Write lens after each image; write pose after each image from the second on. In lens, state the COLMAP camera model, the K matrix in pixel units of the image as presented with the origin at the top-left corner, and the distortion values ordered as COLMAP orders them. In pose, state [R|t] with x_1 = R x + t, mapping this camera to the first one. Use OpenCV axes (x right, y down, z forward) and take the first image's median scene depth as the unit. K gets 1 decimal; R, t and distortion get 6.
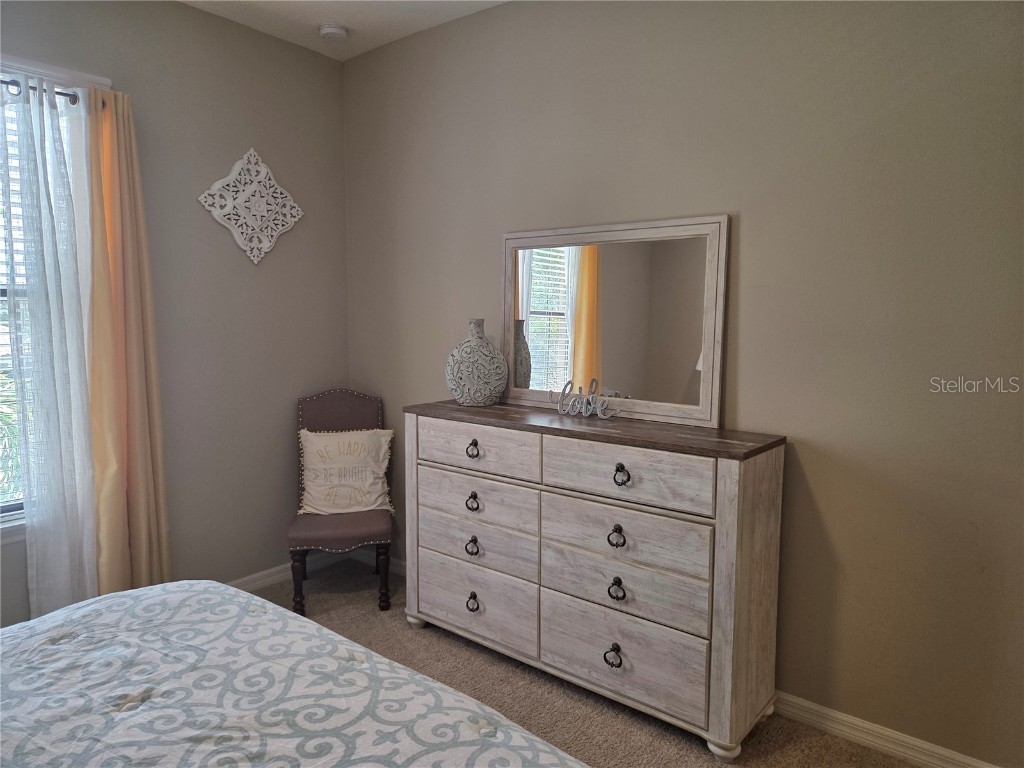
lens RADIAL K [[689.6, 0, 514.9], [0, 689.6, 378.4], [0, 0, 1]] dist [0.072765, -0.052027]
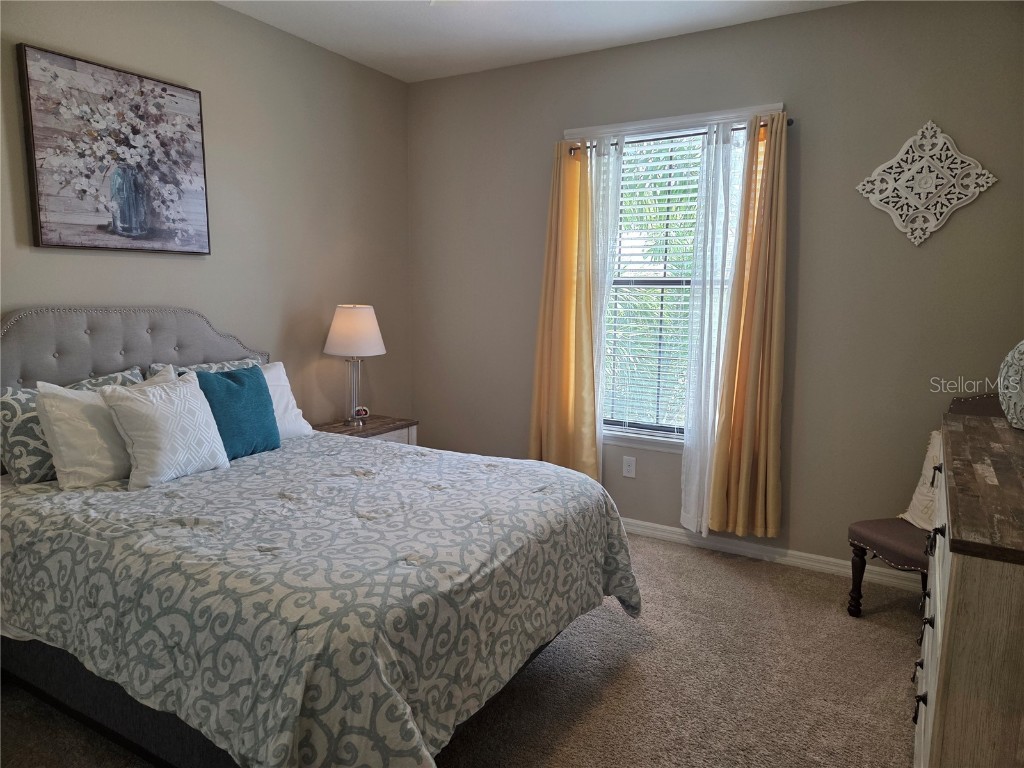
lens RADIAL K [[689.6, 0, 514.4], [0, 689.6, 391.0], [0, 0, 1]] dist [0.072765, -0.052027]
pose [[0.142942, 0.132238, -0.980857, 0.518425], [-0.116021, 0.986440, 0.116082, -0.019793], [0.982907, 0.097207, 0.156346, 0.351103]]
